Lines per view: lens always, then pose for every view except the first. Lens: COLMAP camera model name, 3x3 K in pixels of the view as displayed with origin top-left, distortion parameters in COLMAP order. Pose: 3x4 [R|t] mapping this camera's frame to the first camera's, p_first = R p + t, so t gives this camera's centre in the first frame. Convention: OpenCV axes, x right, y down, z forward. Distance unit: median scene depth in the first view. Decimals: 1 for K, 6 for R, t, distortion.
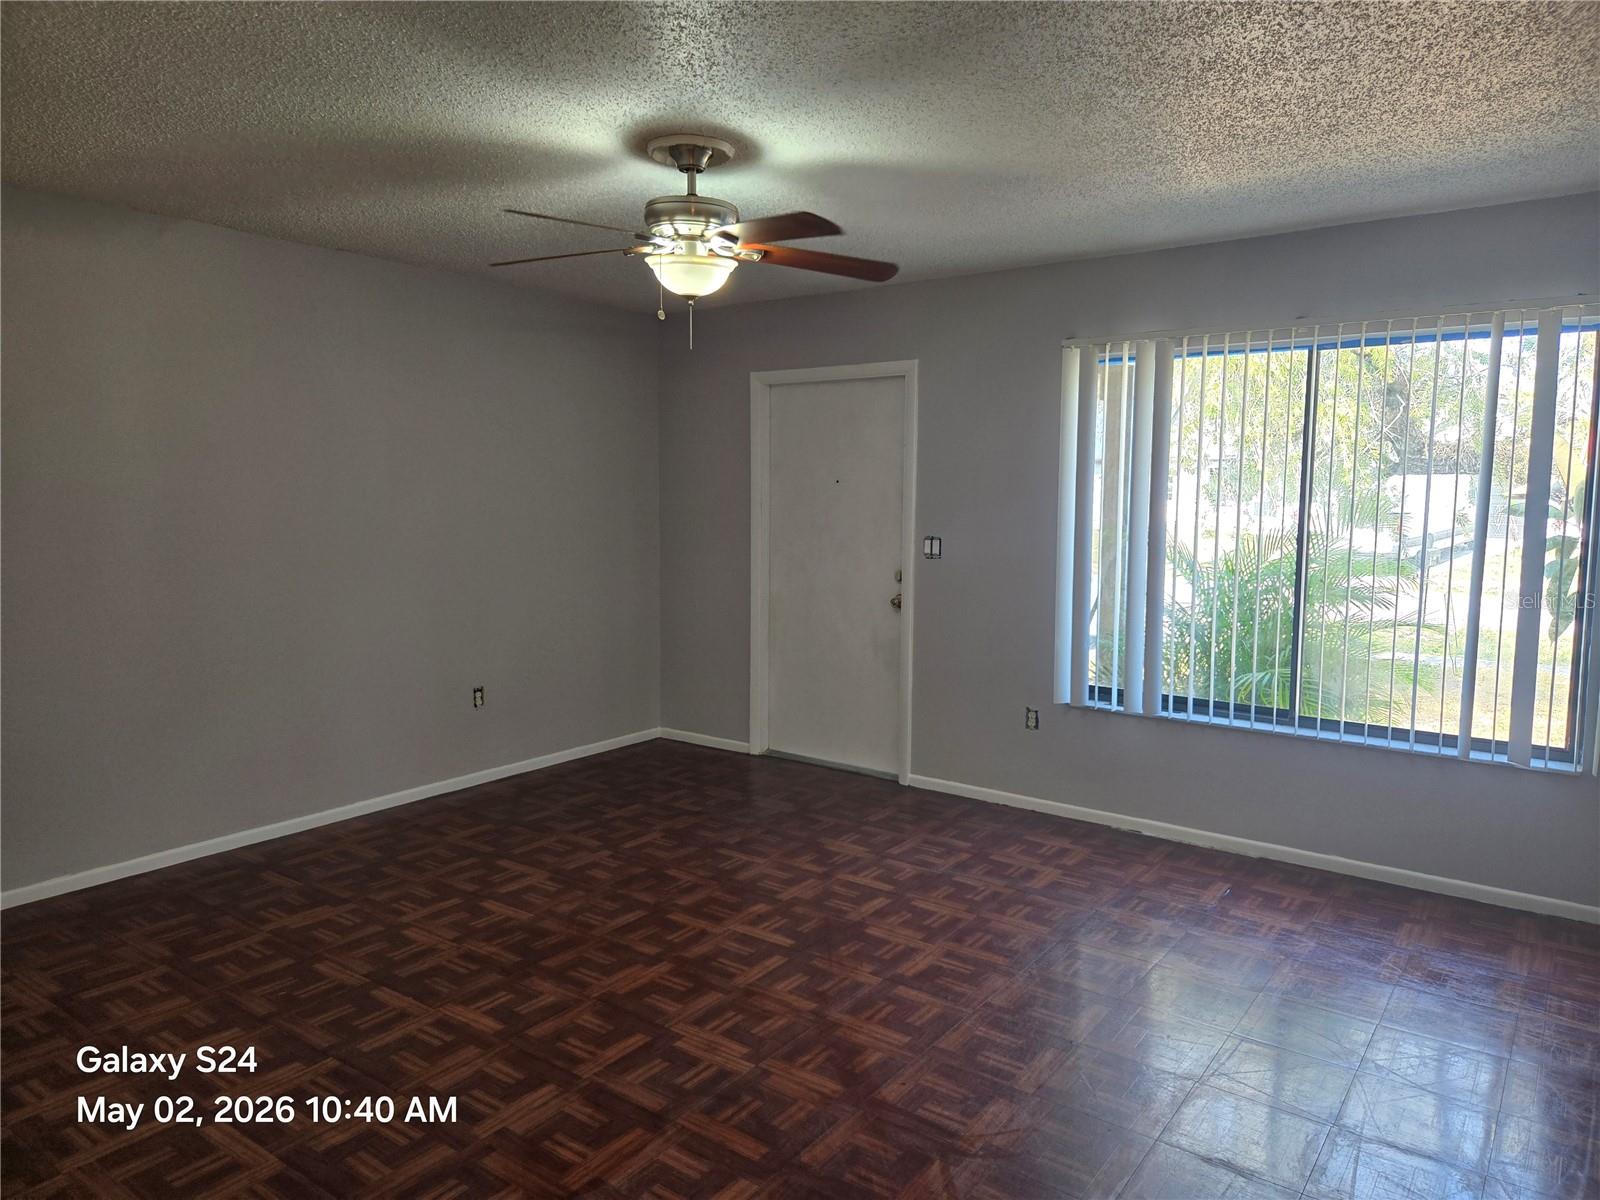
lens RADIAL K [[1058.7, 0, 786.2], [0, 1058.7, 598.8], [0, 0, 1]] dist [0.060769, -0.052680]
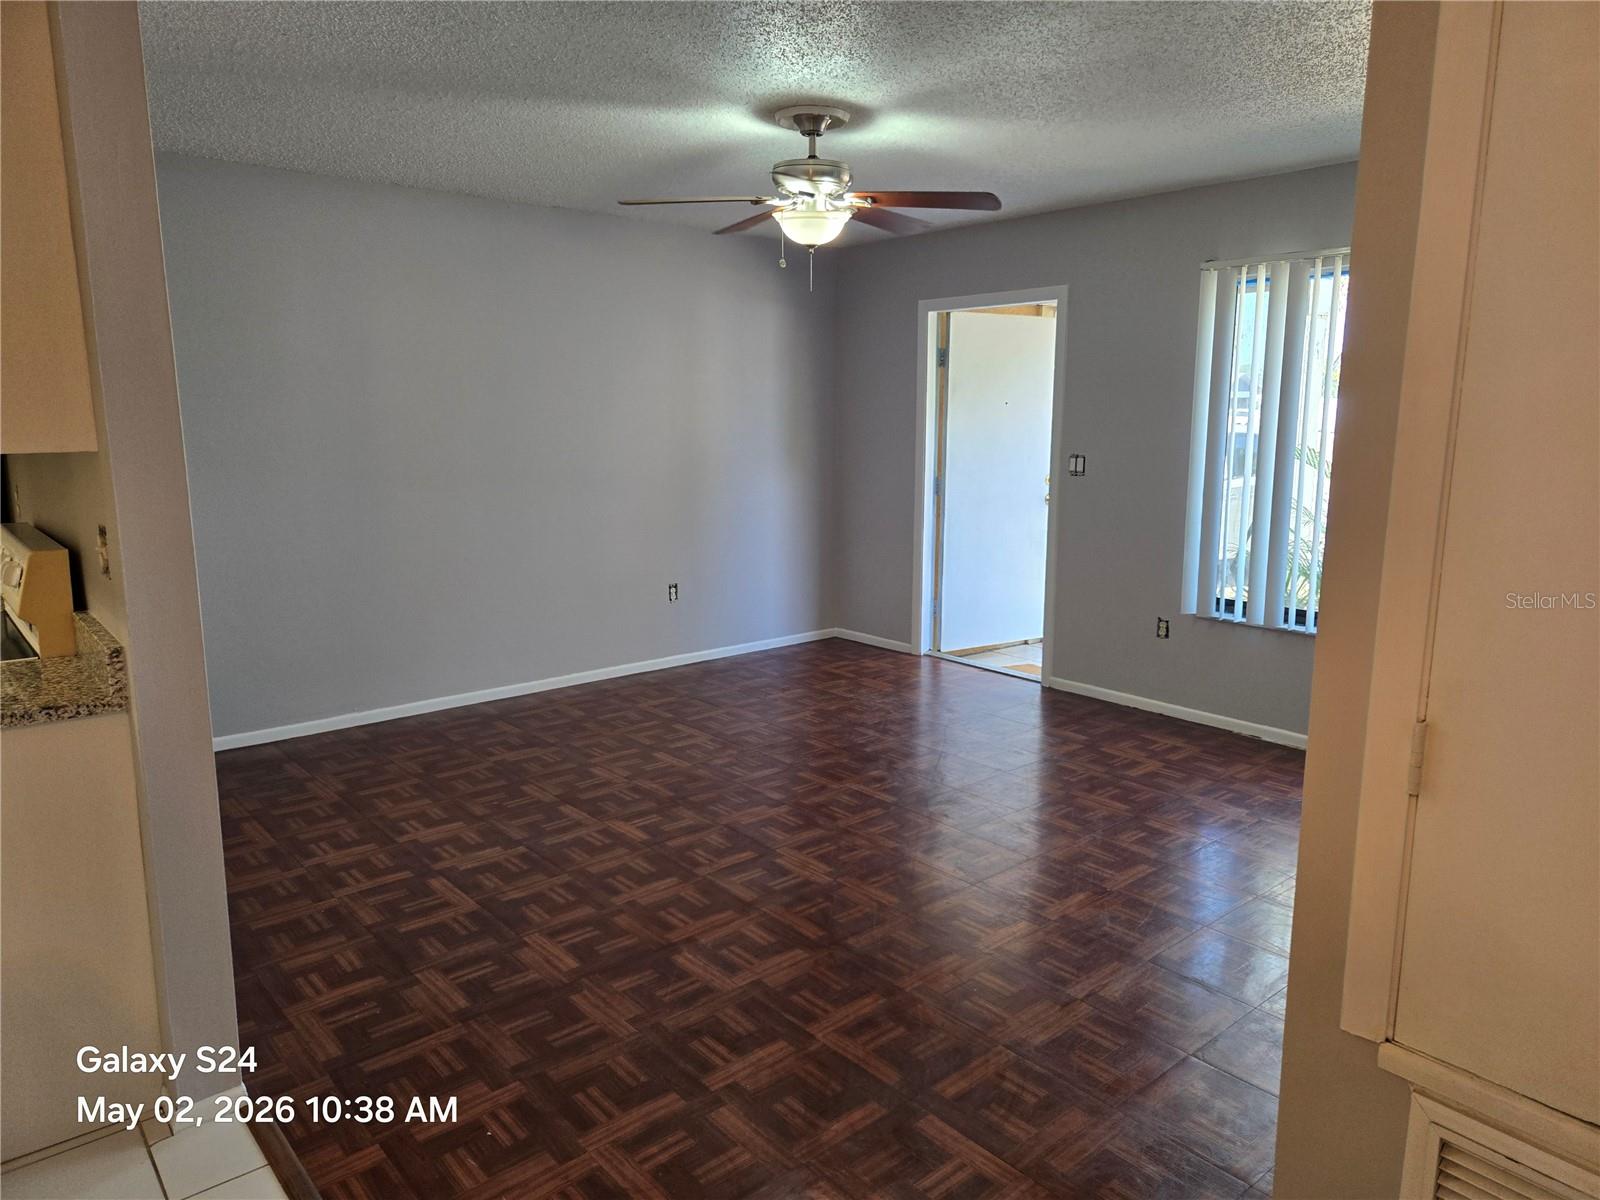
lens RADIAL K [[1058.7, 0, 808.8], [0, 1058.7, 594.4], [0, 0, 1]] dist [0.060769, -0.052680]
pose [[0.977006, 0.032347, -0.210746, 0.152307], [-0.017381, 0.997218, 0.072487, 0.011891], [0.212504, -0.067157, 0.974850, -0.151379]]
